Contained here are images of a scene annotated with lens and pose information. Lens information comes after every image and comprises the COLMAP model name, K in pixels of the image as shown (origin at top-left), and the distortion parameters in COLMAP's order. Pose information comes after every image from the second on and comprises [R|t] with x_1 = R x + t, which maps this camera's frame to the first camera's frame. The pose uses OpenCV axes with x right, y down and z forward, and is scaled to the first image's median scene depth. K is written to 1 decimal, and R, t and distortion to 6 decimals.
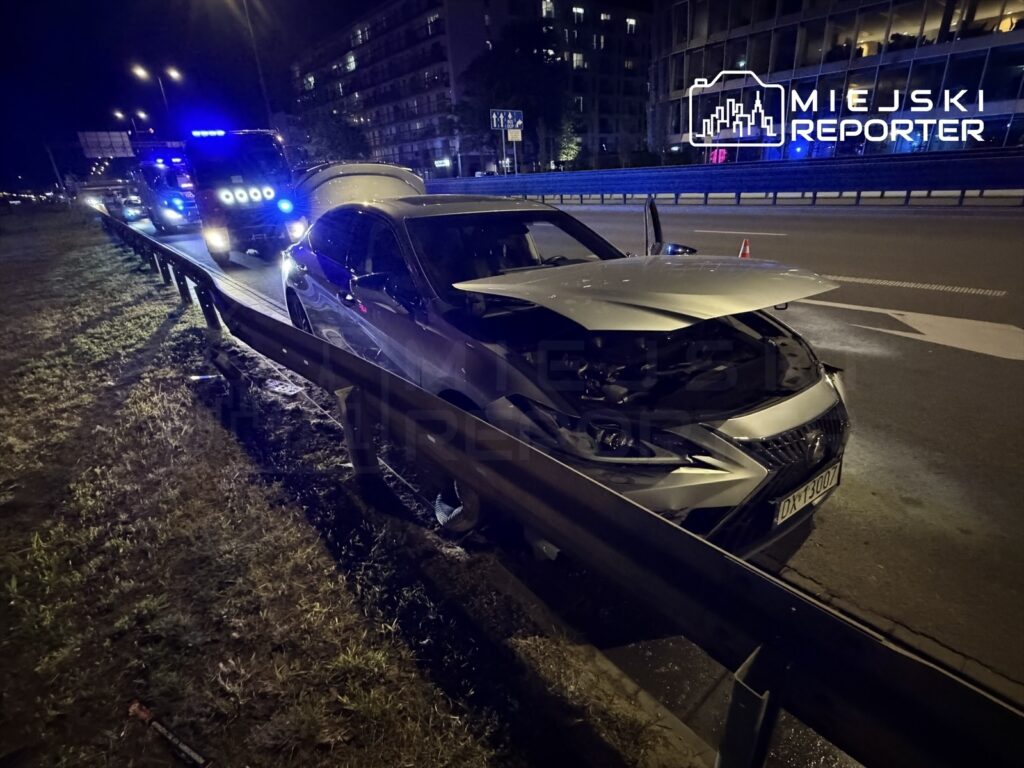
lens RADIAL K [[486.0, 0, 517.8], [0, 486.0, 383.7], [0, 0, 1]] dist [-0.007767, 0.000661]
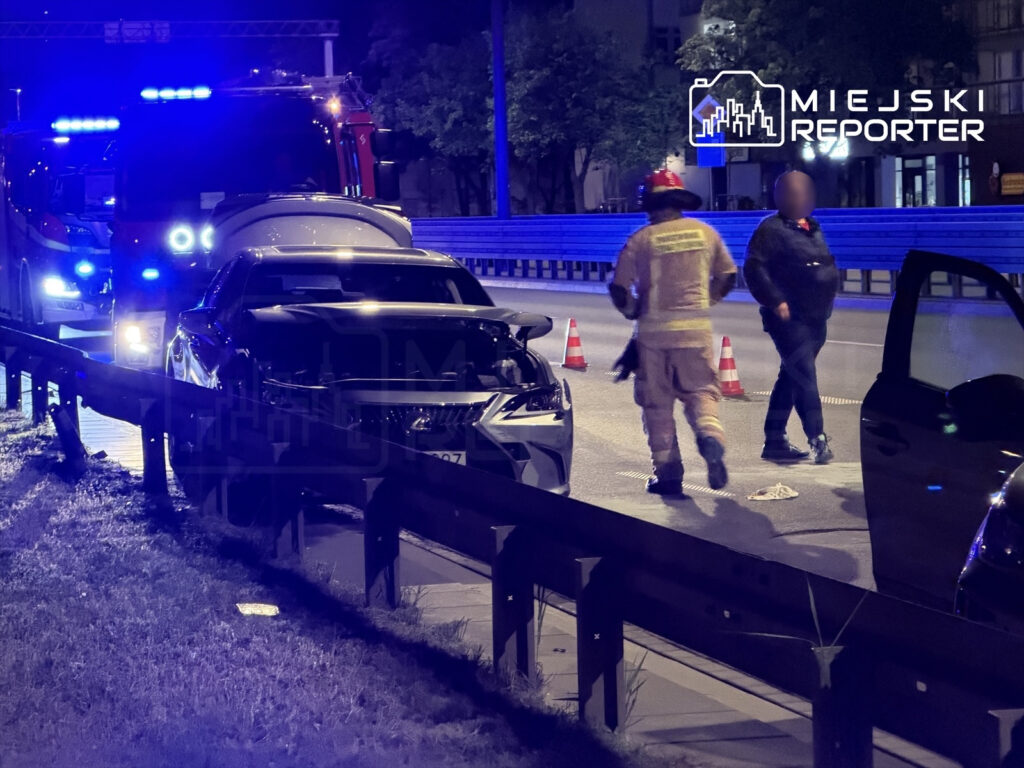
lens RADIAL K [[3263.8, 0, 512.0], [0, 3263.8, 384.0], [0, 0, 1]] dist [-0.082591, -0.698114]
pose [[0.898407, 0.055471, -0.435647, 0.137361], [-0.197286, 0.937238, -0.287511, 0.074383], [0.392356, 0.344249, 0.852965, -0.191163]]
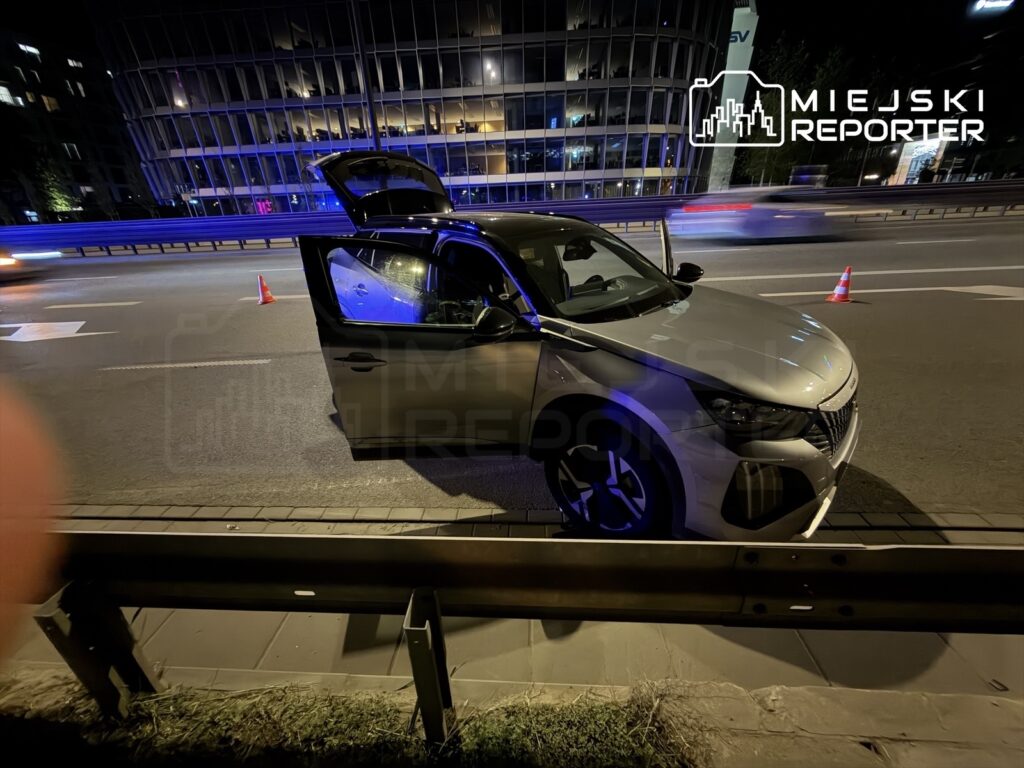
lens RADIAL K [[401.0, 0, 507.8], [0, 401.0, 381.5], [0, 0, 1]] dist [-0.002529, 0.000198]
pose [[0.688931, -0.272596, 0.671614, 0.073324], [0.291488, 0.952553, 0.087620, 0.030643], [-0.663633, 0.135404, 0.735702, -0.080395]]
